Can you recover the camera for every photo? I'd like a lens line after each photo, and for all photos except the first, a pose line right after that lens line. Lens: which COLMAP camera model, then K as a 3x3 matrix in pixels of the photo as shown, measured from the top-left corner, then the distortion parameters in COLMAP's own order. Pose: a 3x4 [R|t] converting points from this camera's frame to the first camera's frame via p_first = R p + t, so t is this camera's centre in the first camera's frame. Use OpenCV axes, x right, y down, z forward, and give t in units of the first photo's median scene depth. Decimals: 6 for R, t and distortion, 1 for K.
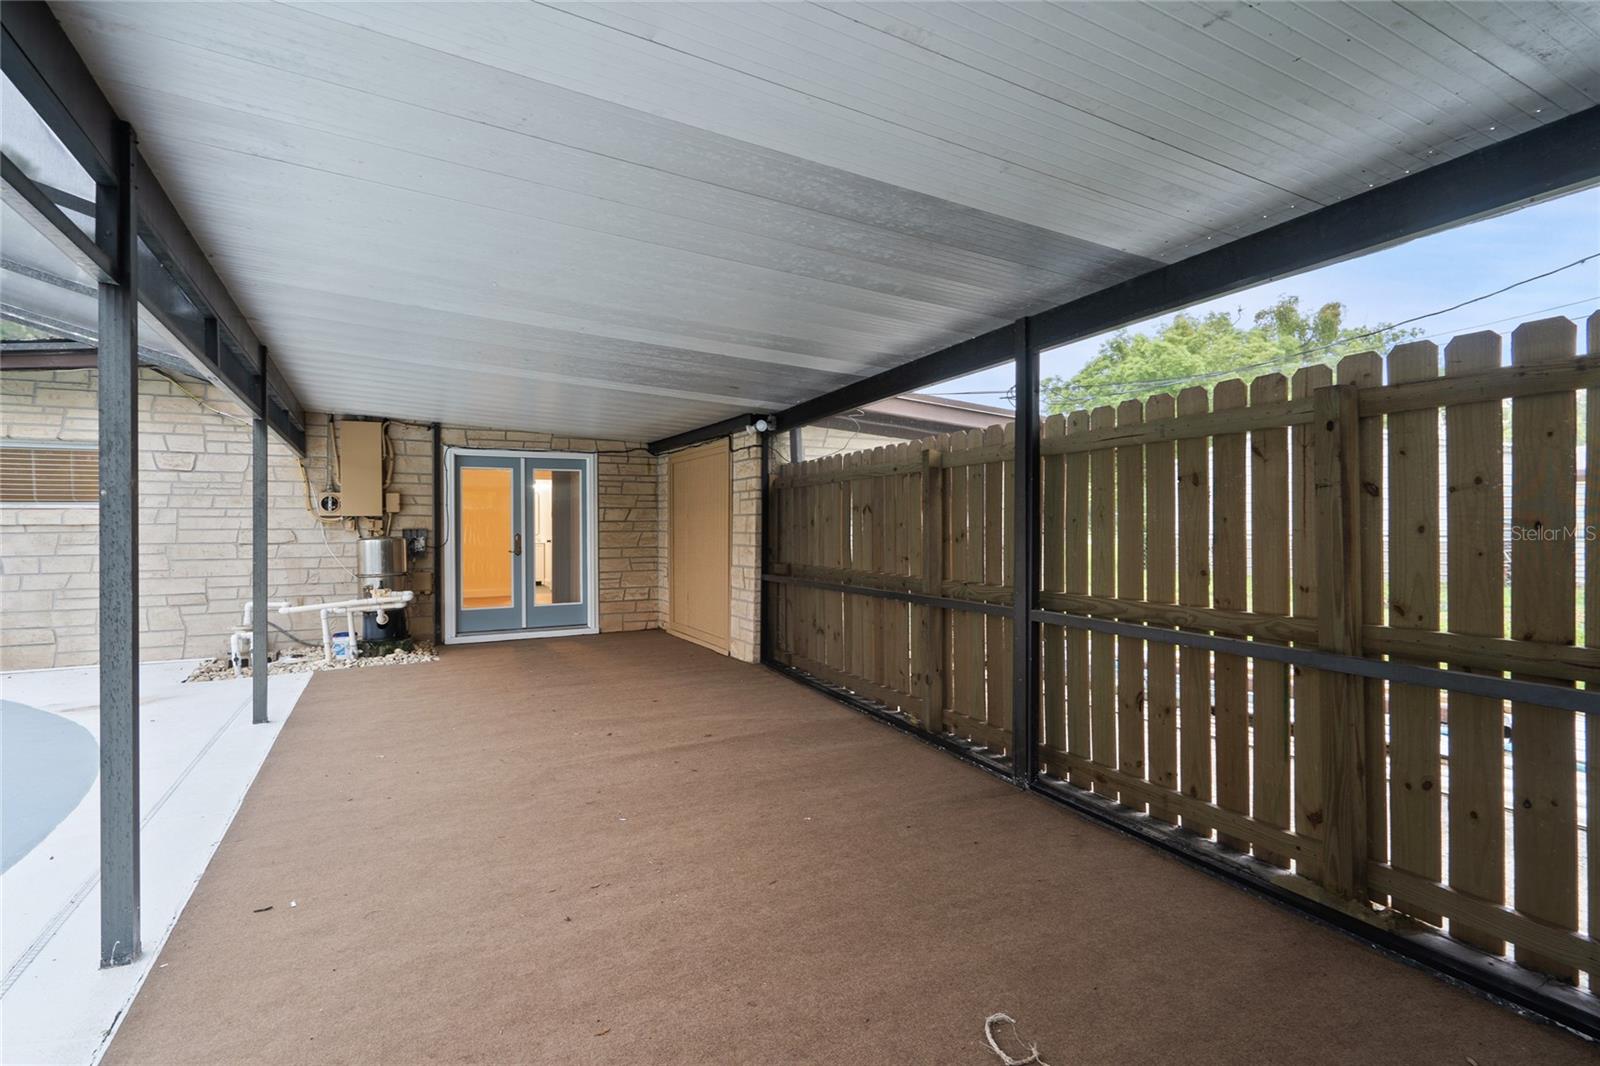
lens RADIAL K [[728.6, 0, 794.8], [0, 728.6, 527.9], [0, 0, 1]] dist [-0.001536, -0.000497]
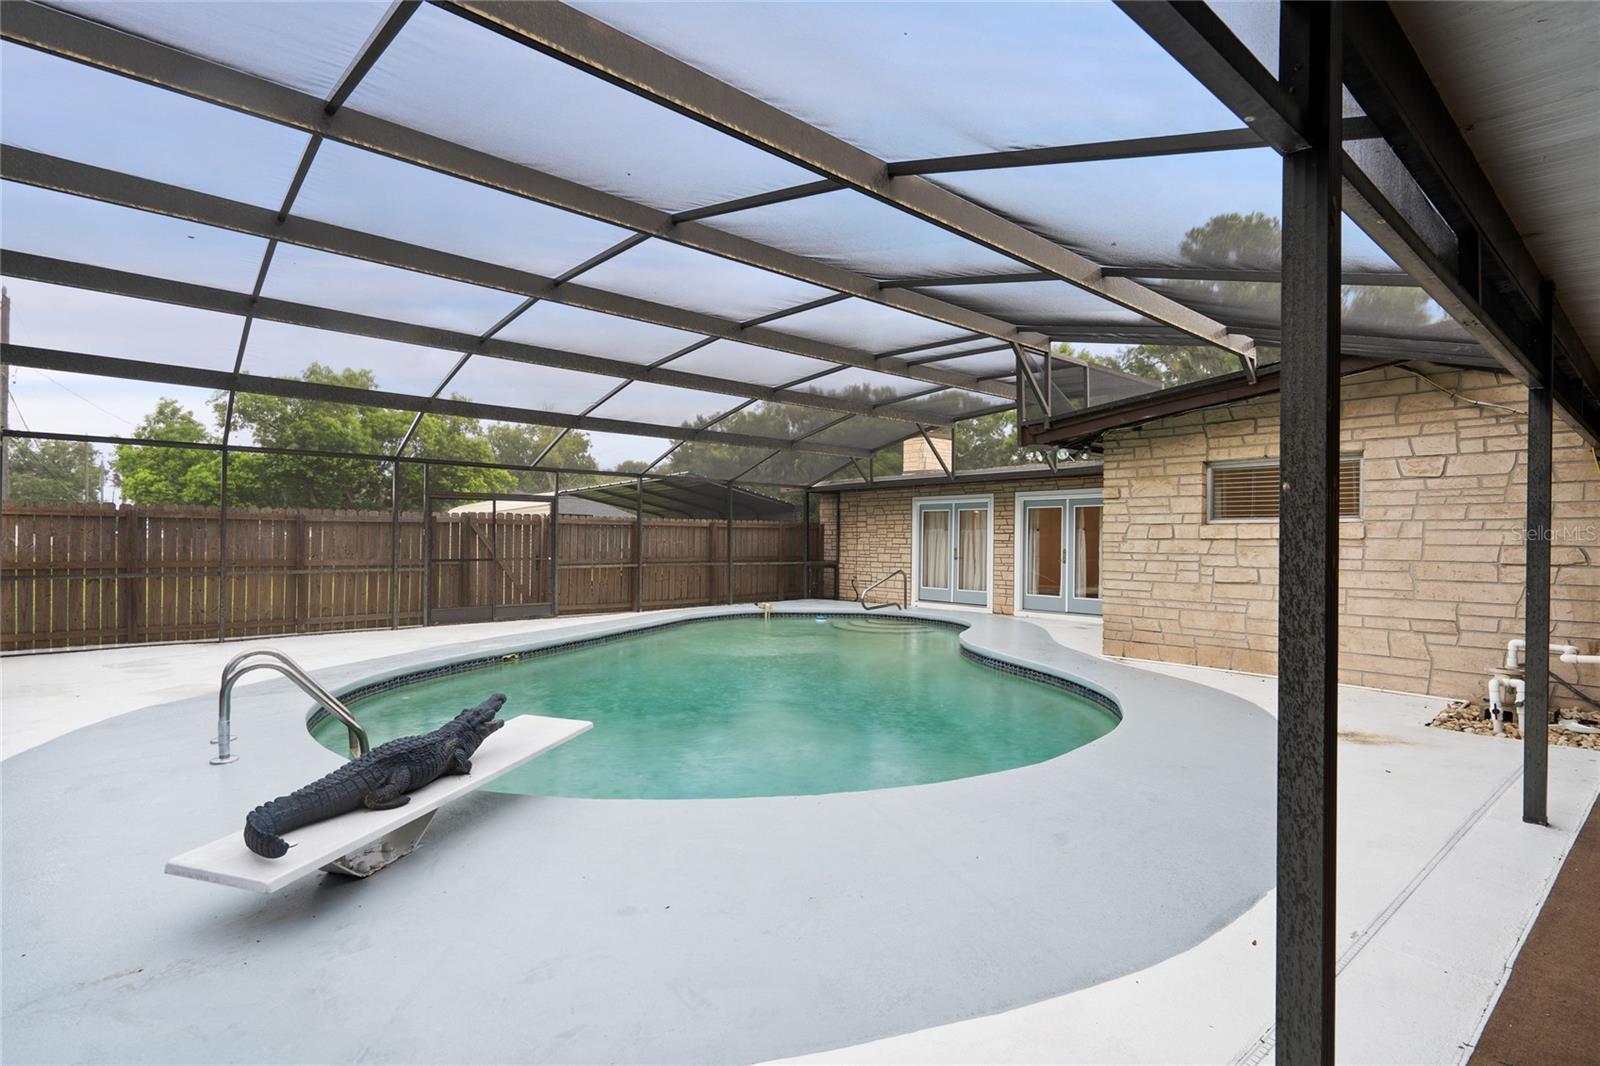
lens RADIAL K [[728.6, 0, 797.2], [0, 728.6, 537.9], [0, 0, 1]] dist [-0.001536, -0.000497]
pose [[0.152571, 0.003542, -0.988286, -0.101728], [-0.010349, 0.999944, 0.001986, -0.000134], [0.988238, 0.009924, 0.152600, 0.125758]]
